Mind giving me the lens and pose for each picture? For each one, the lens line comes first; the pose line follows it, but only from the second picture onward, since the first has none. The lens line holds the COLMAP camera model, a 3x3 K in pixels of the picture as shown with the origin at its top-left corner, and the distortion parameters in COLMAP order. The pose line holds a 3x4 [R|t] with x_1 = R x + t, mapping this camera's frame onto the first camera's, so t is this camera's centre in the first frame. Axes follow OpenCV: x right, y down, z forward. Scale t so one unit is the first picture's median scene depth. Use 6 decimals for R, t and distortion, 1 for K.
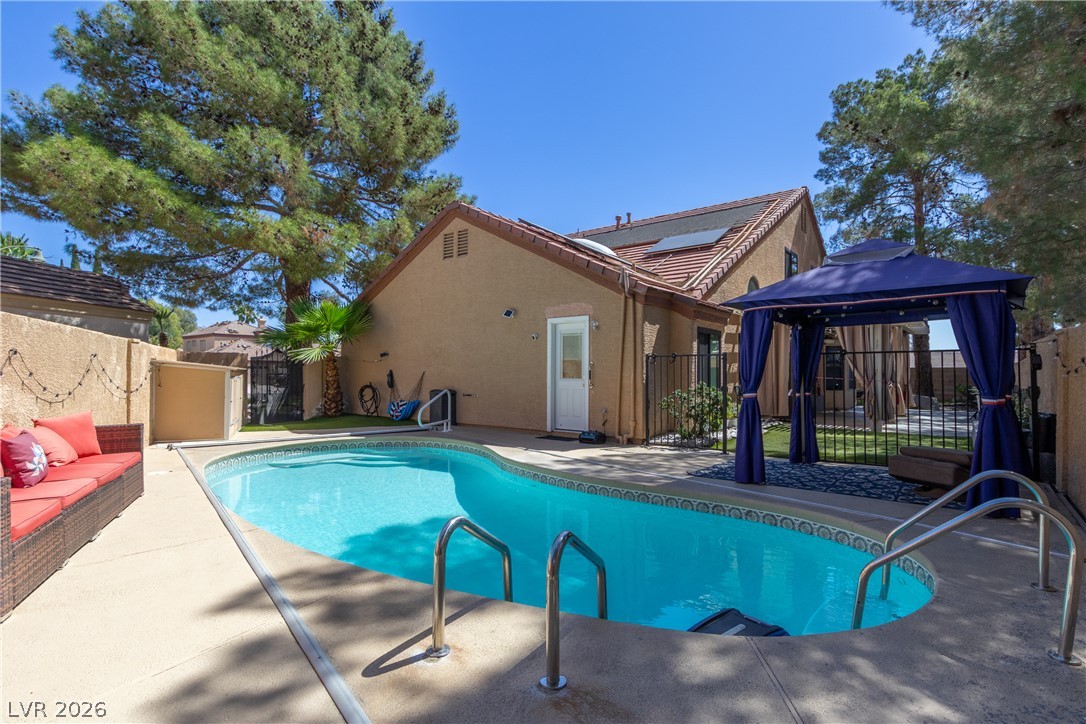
lens RADIAL K [[503.7, 0, 570.1], [0, 503.7, 374.7], [0, 0, 1]] dist [0.004638, -0.002125]
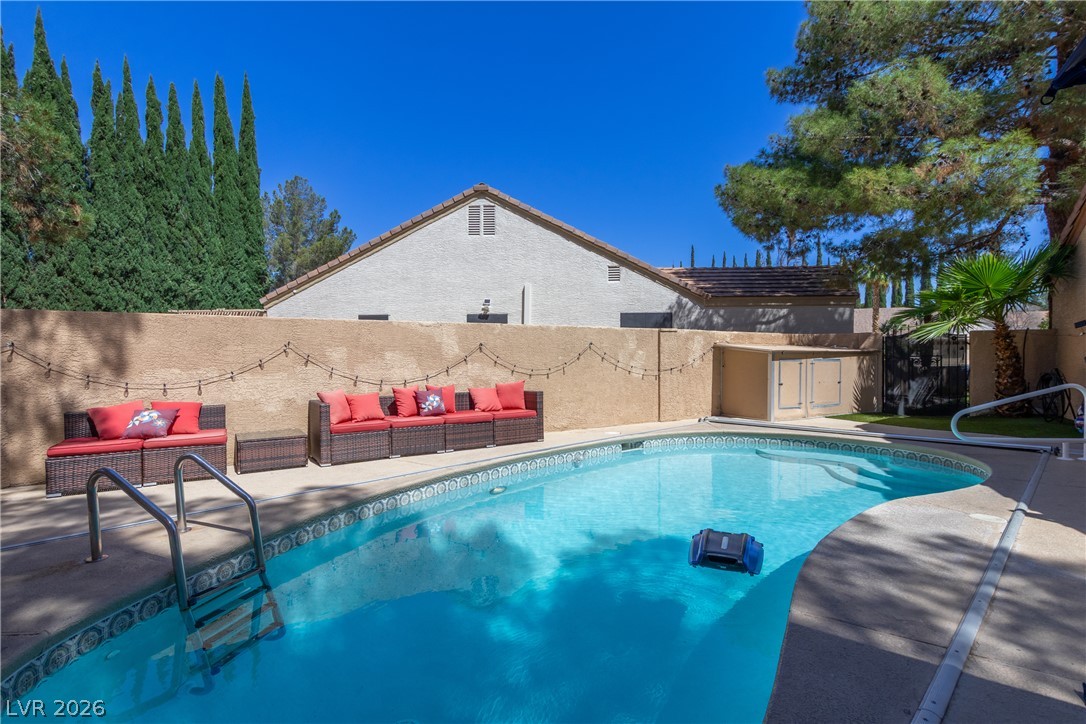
lens RADIAL K [[543.1, 0, 538.8], [0, 543.1, 370.2], [0, 0, 1]] dist [0.011043, -0.006430]
pose [[0.088573, 0.020900, -0.995850, 1.139215], [0.002799, 0.999771, 0.021231, 0.007694], [0.996066, -0.004668, 0.088494, 1.447928]]
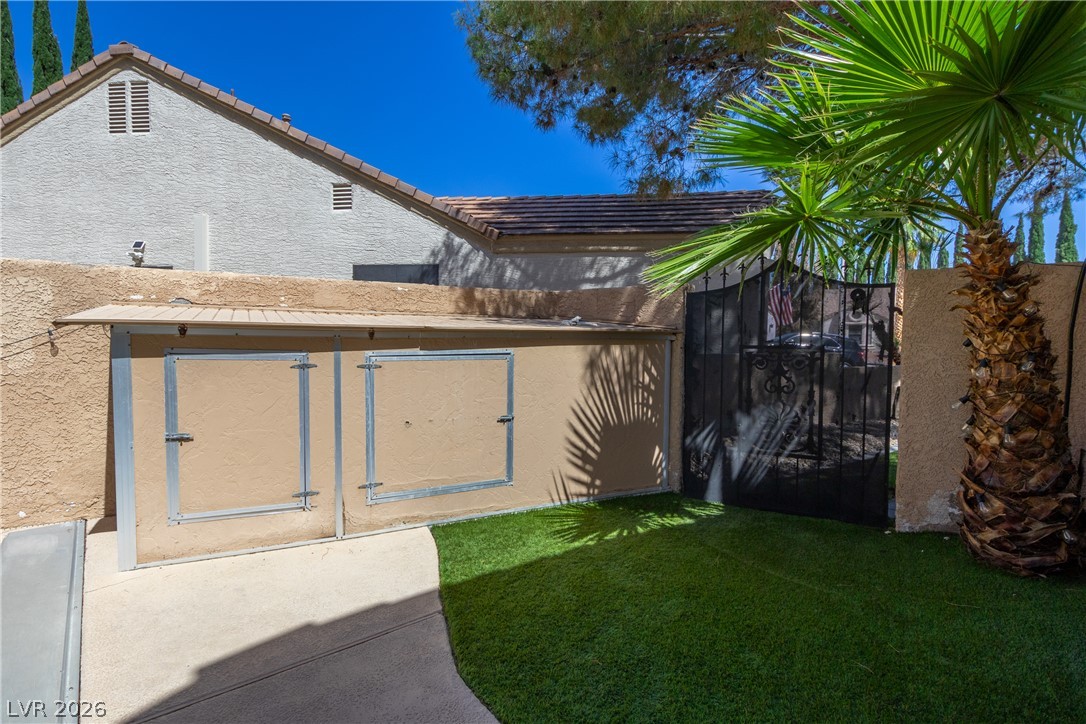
lens RADIAL K [[525.1, 0, 549.1], [0, 525.1, 367.6], [0, 0, 1]] dist [0.004302, 0.001390]
pose [[0.022647, 0.054538, -0.998255, -1.310757], [-0.007389, 0.998493, 0.054383, -0.017928], [0.999716, 0.006145, 0.023016, 4.080255]]
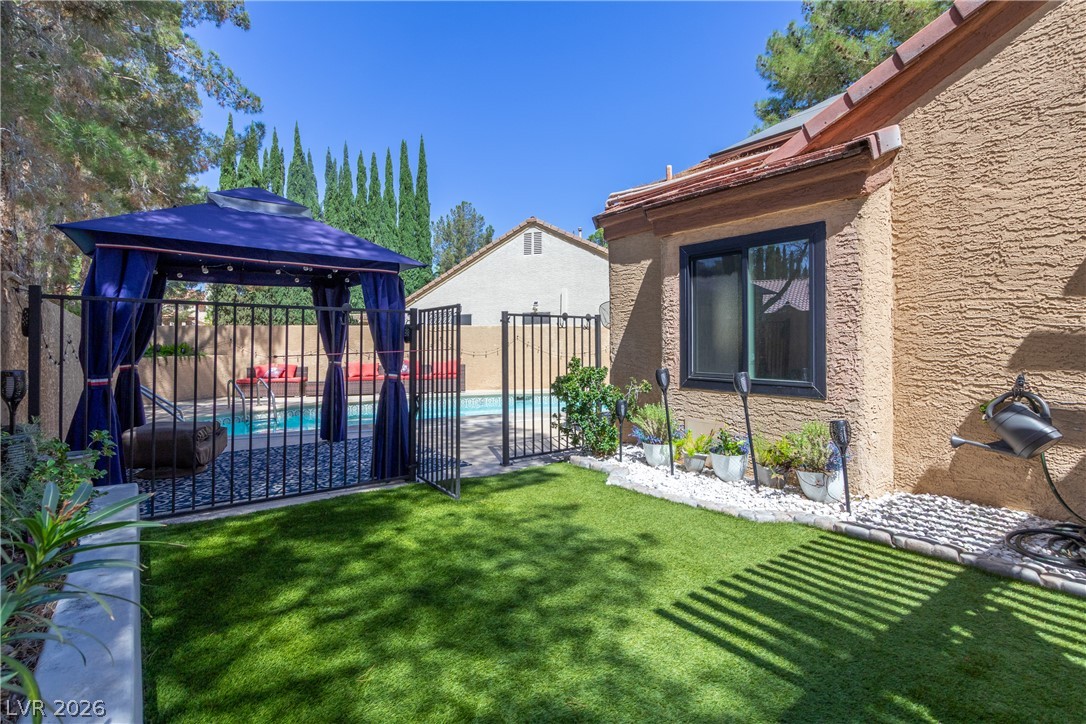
lens RADIAL K [[543.1, 0, 531.2], [0, 543.1, 341.7], [0, 0, 1]] dist [0.011043, -0.006430]
pose [[-0.287411, -0.004411, -0.957797, 2.906970], [0.004150, 0.999974, -0.005850, 0.001388], [0.957798, -0.005656, -0.287386, 3.693002]]
